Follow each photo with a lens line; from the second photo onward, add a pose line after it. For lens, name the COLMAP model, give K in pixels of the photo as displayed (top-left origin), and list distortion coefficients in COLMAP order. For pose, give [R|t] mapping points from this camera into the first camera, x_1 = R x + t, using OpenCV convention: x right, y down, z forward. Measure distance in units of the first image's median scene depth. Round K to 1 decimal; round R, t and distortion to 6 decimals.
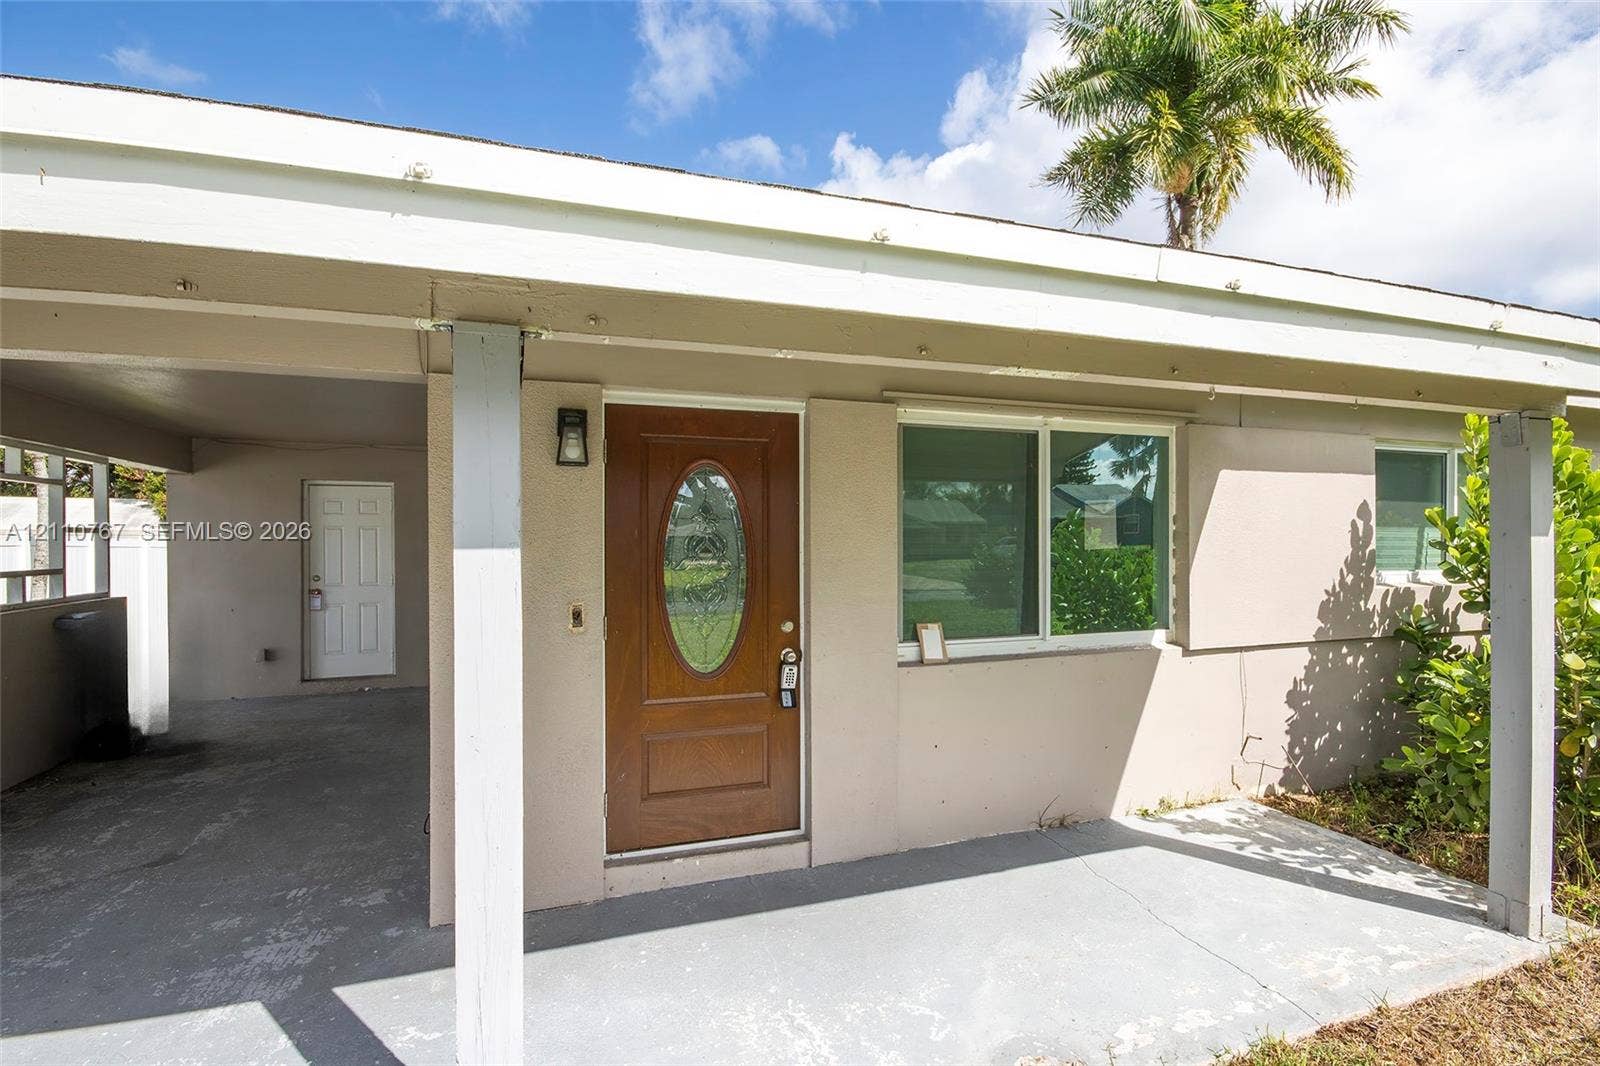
lens RADIAL K [[879.3, 0, 758.6], [0, 879.3, 538.1], [0, 0, 1]] dist [0.027020, -0.008351]
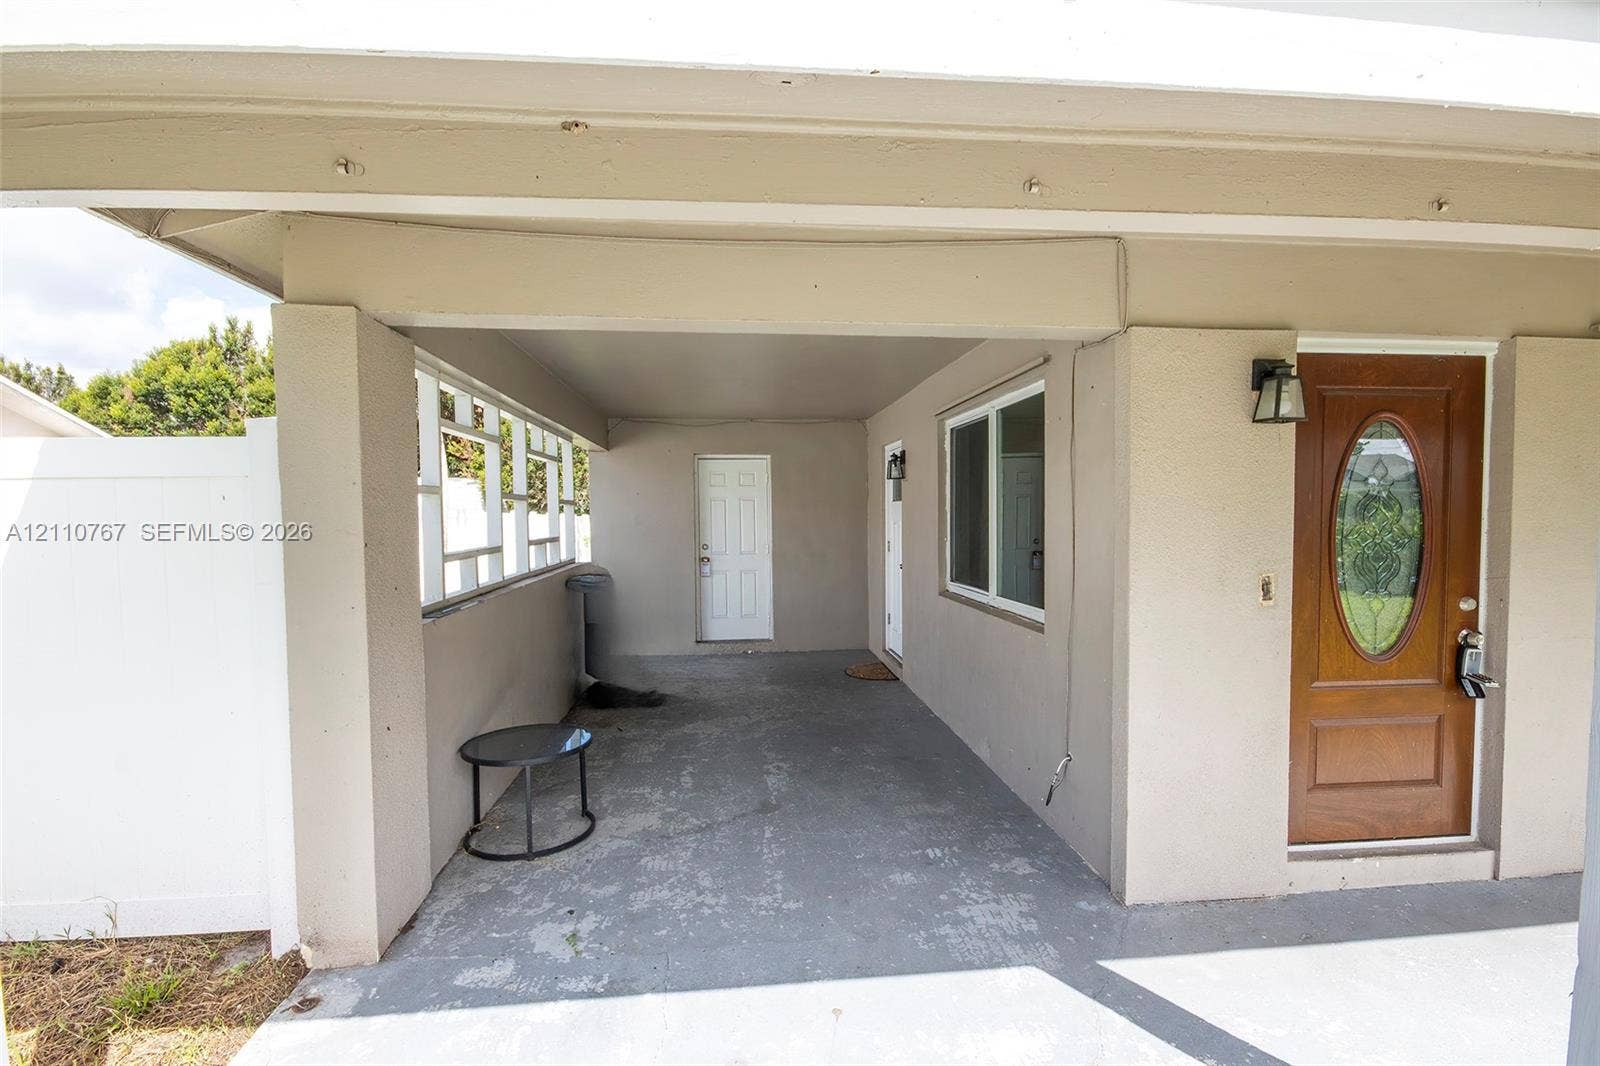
lens RADIAL K [[879.3, 0, 801.6], [0, 879.3, 549.9], [0, 0, 1]] dist [0.027020, -0.008351]
pose [[0.971718, 0.006833, -0.236046, -0.415633], [0.003966, 0.998968, 0.045245, 0.004855], [0.236112, -0.044901, 0.970688, -0.003729]]
